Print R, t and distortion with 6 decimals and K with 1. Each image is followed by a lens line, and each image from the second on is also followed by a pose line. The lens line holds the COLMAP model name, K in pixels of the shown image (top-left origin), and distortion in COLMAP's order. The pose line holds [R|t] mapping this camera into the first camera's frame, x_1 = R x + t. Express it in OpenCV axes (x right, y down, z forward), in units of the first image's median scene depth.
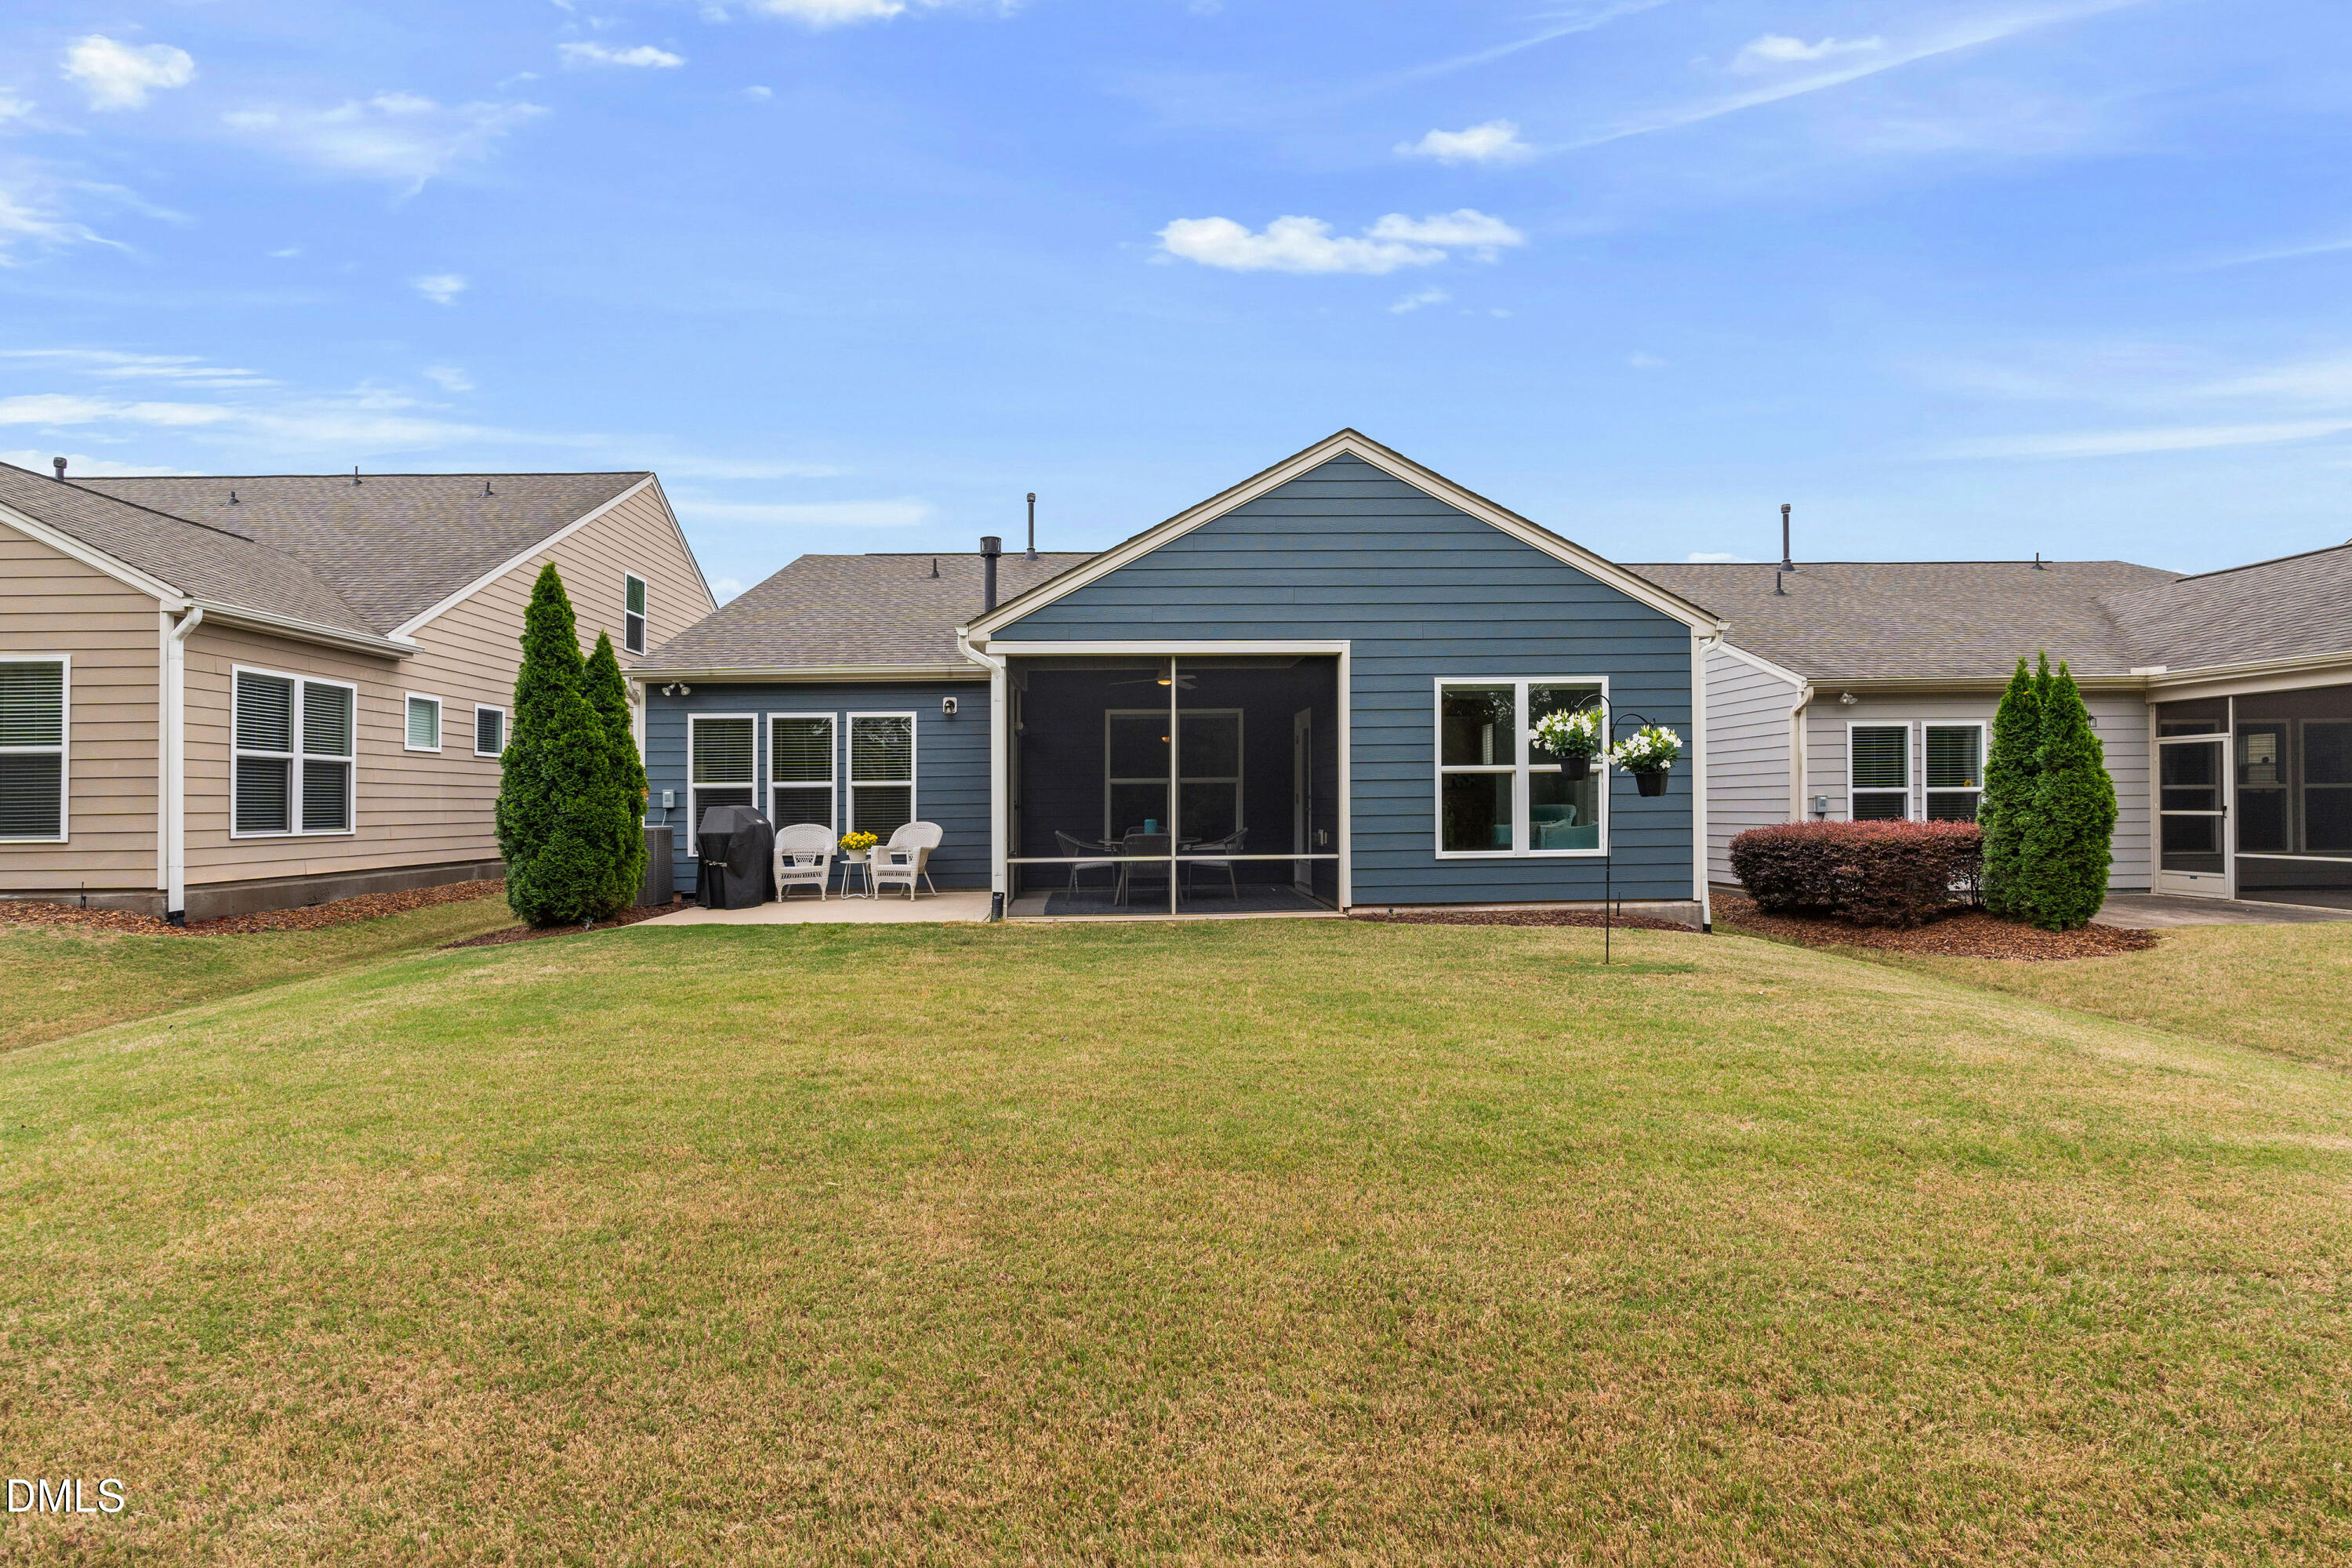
lens RADIAL K [[1055.7, 0, 1132.4], [0, 1055.7, 784.5], [0, 0, 1]] dist [-0.005884, -0.000494]
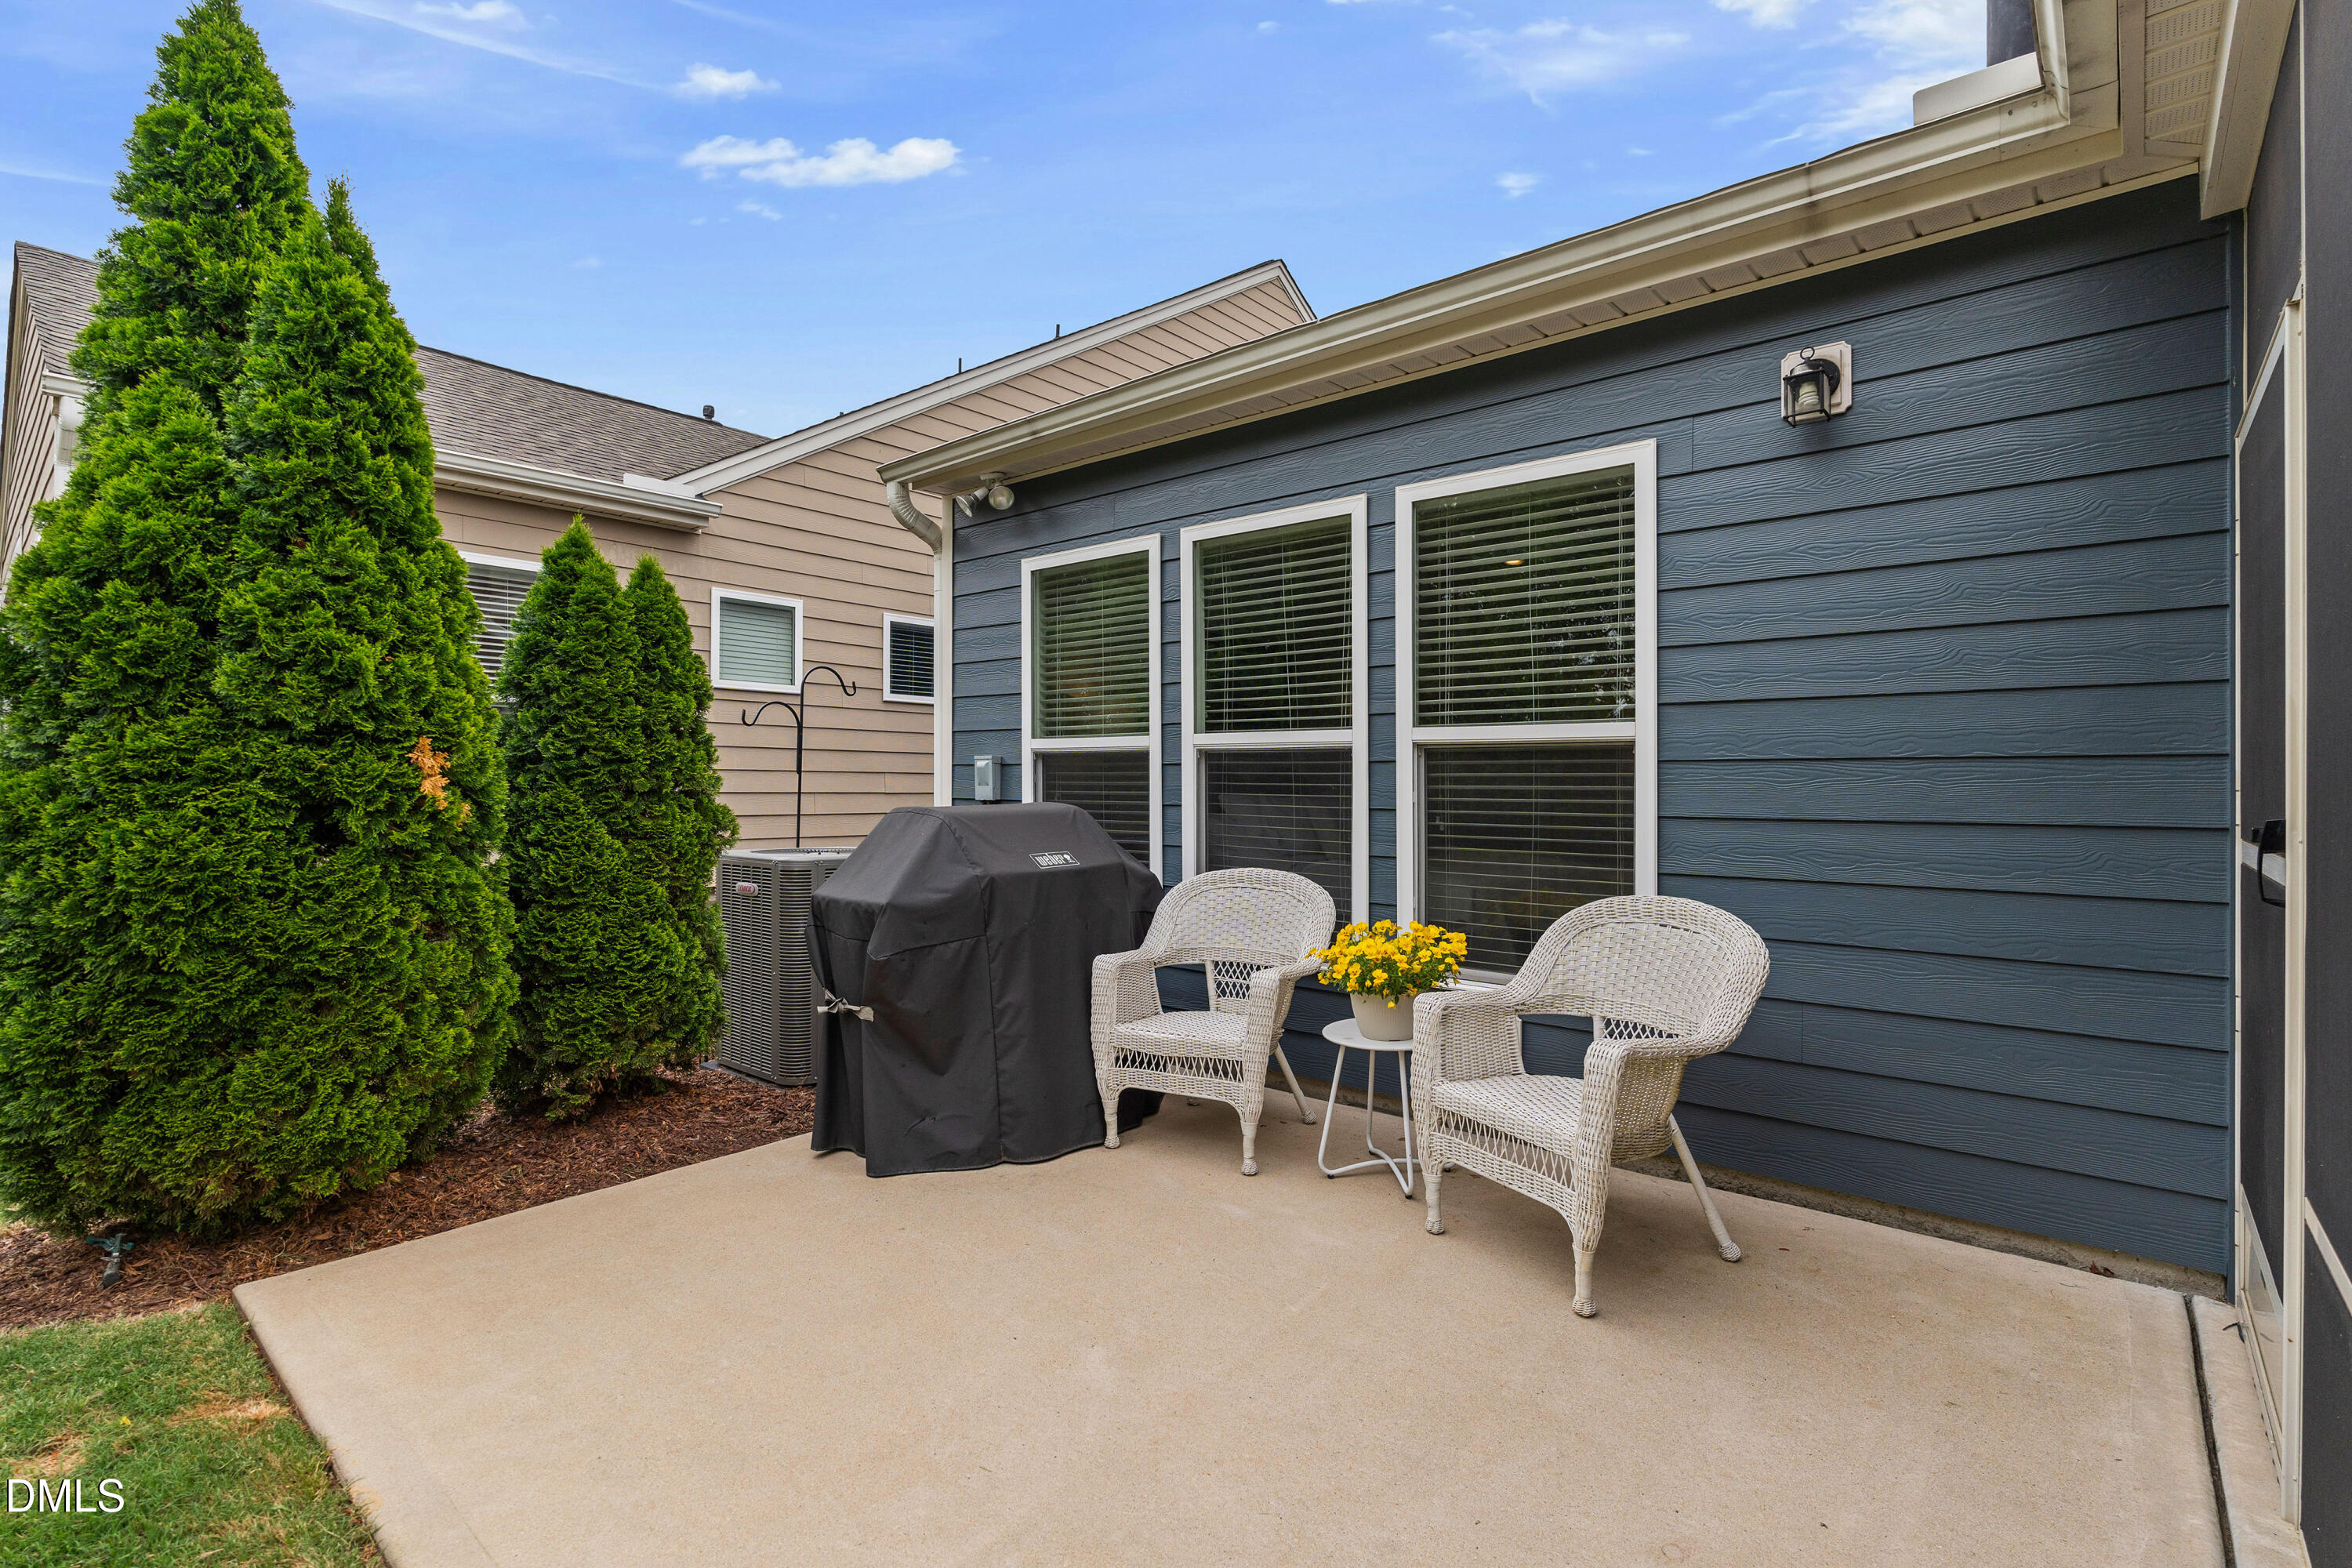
lens RADIAL K [[1055.7, 0, 1132.4], [0, 1055.7, 784.5], [0, 0, 1]] dist [-0.005884, -0.000494]
pose [[0.733207, 0.017491, -0.679781, -0.156142], [-0.000293, 0.999677, 0.025406, 0.006912], [0.680006, -0.018429, 0.732975, 0.911870]]
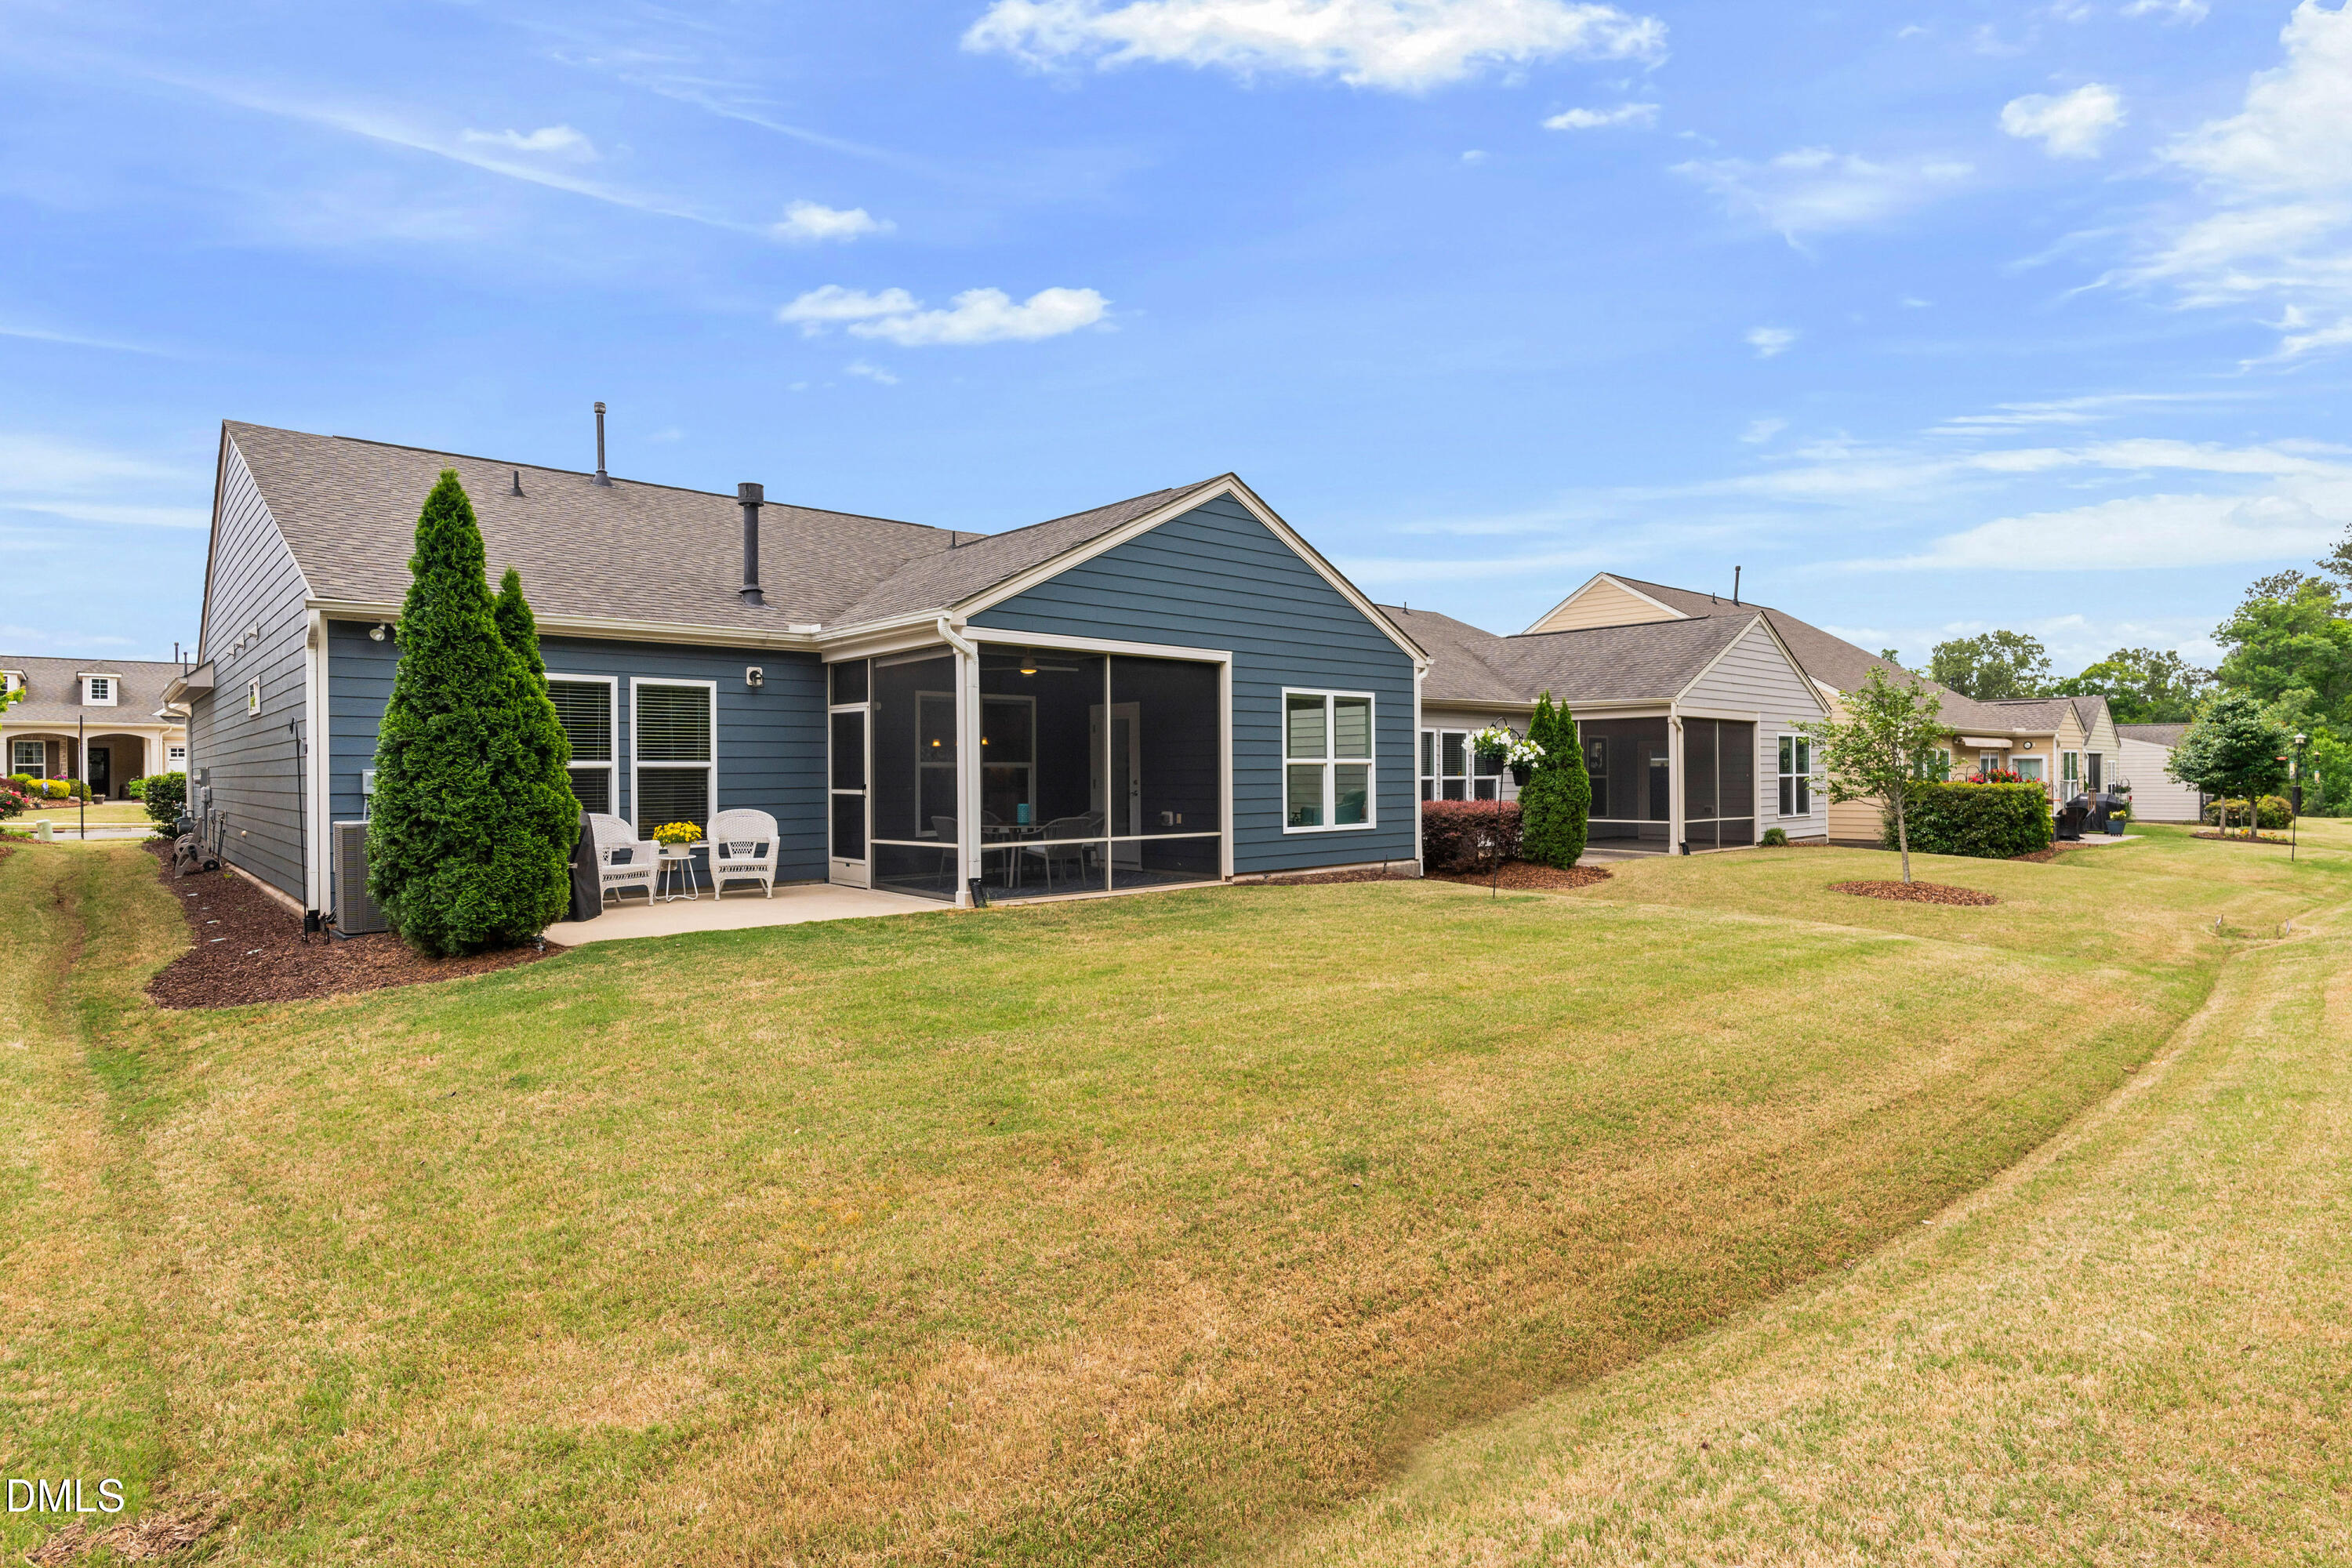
lens RADIAL K [[1203.5, 0, 1176.7], [0, 1203.5, 767.8], [0, 0, 1]] dist [0.002181, 0.000143]
pose [[0.760304, 0.010380, 0.649485, -0.689975], [-0.015128, 0.999884, 0.001729, -0.006966], [-0.649392, -0.011140, 0.760373, 0.007261]]
